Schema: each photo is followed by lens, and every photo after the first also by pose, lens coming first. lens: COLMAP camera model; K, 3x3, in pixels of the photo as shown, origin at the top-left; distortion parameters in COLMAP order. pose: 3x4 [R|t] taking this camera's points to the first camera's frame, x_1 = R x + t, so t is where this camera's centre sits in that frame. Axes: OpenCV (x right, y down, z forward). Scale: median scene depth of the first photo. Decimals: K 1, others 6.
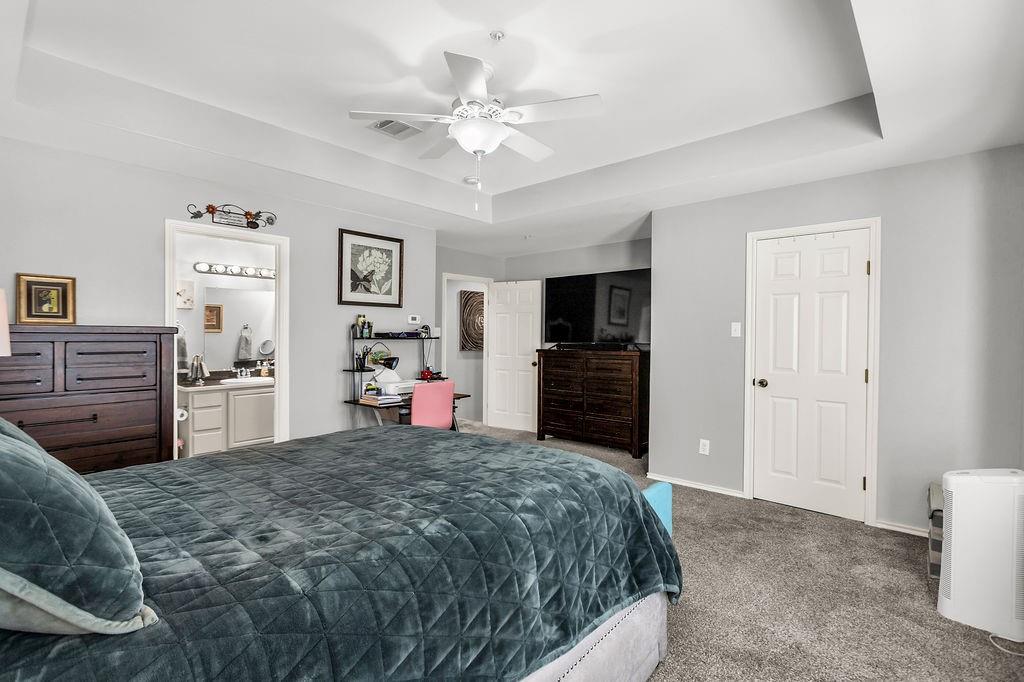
lens RADIAL K [[474.4, 0, 513.4], [0, 474.4, 341.7], [0, 0, 1]] dist [-0.003379, 0.001782]
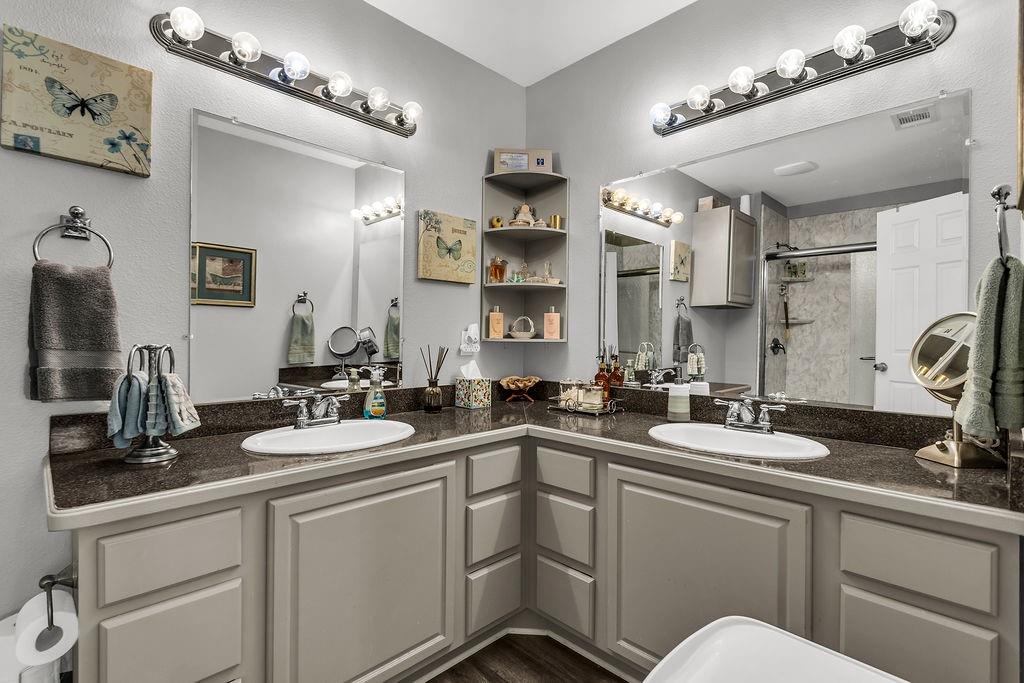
lens RADIAL K [[475.9, 0, 510.1], [0, 475.9, 338.9], [0, 0, 1]] dist [-0.002716, -0.000494]
pose [[0.997871, -0.005574, -0.064973, -0.485868], [0.003962, 0.999682, -0.024917, 0.033928], [0.065091, 0.024606, 0.997576, 0.801841]]
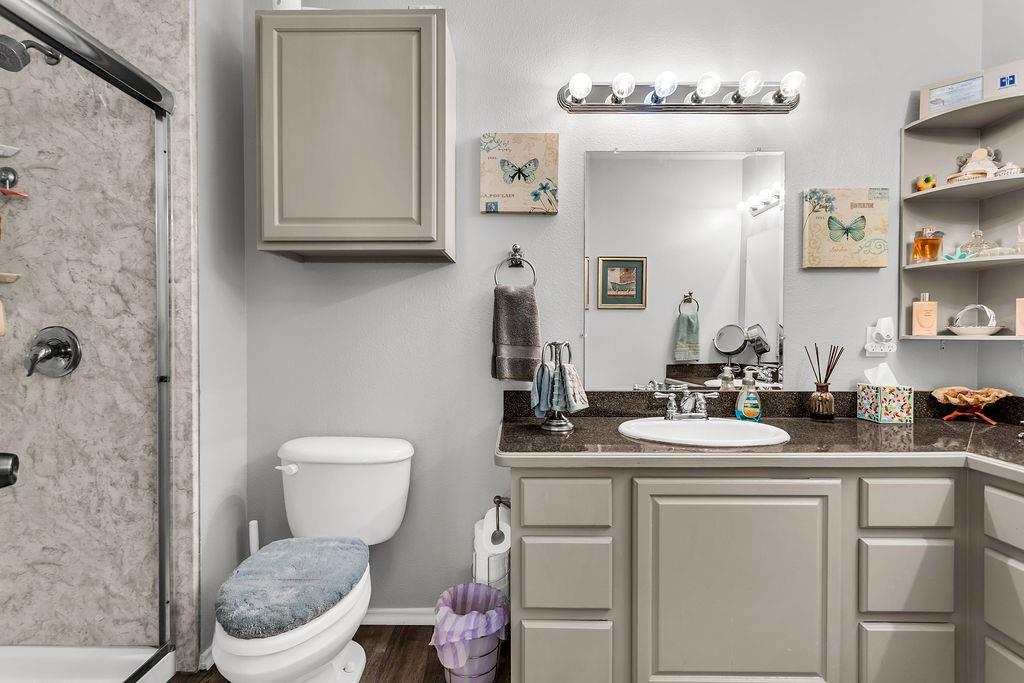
lens RADIAL K [[475.9, 0, 509.8], [0, 475.9, 338.9], [0, 0, 1]] dist [-0.002716, -0.000494]
pose [[0.649099, -0.006620, -0.760676, -0.459557], [-0.011292, 0.999768, -0.018336, 0.034543], [0.760621, 0.020491, 0.648873, 0.800207]]
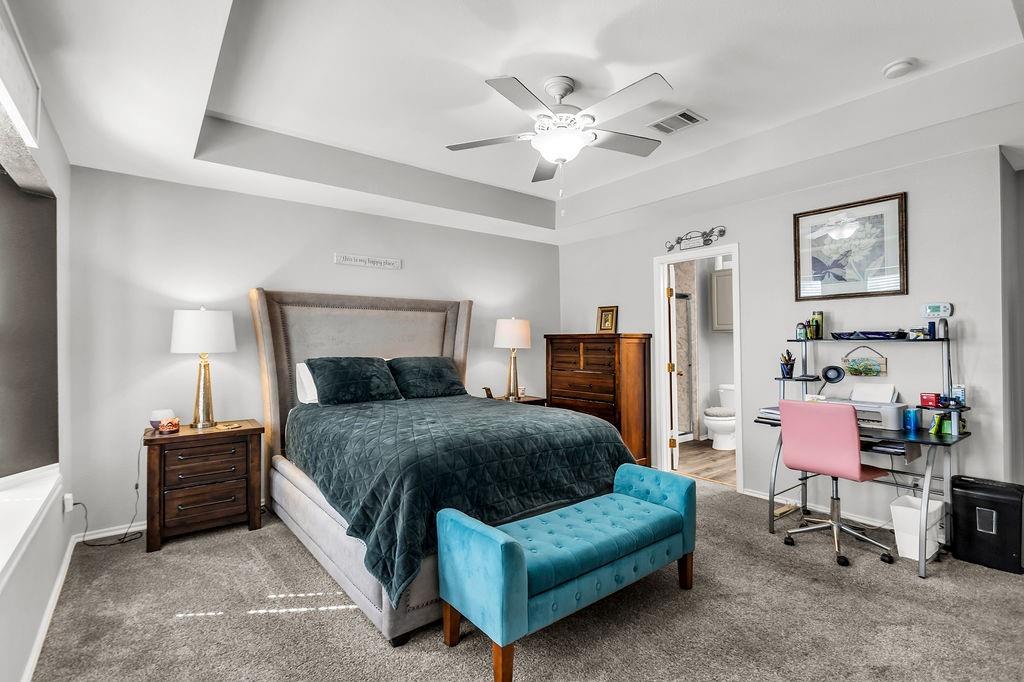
lens RADIAL K [[475.9, 0, 512.1], [0, 475.9, 341.5], [0, 0, 1]] dist [-0.002716, -0.000494]
pose [[-0.168828, -0.004415, -0.985636, 0.517300], [-0.006602, 0.999973, -0.003349, 0.000872], [0.985623, 0.005941, -0.168852, 0.568657]]
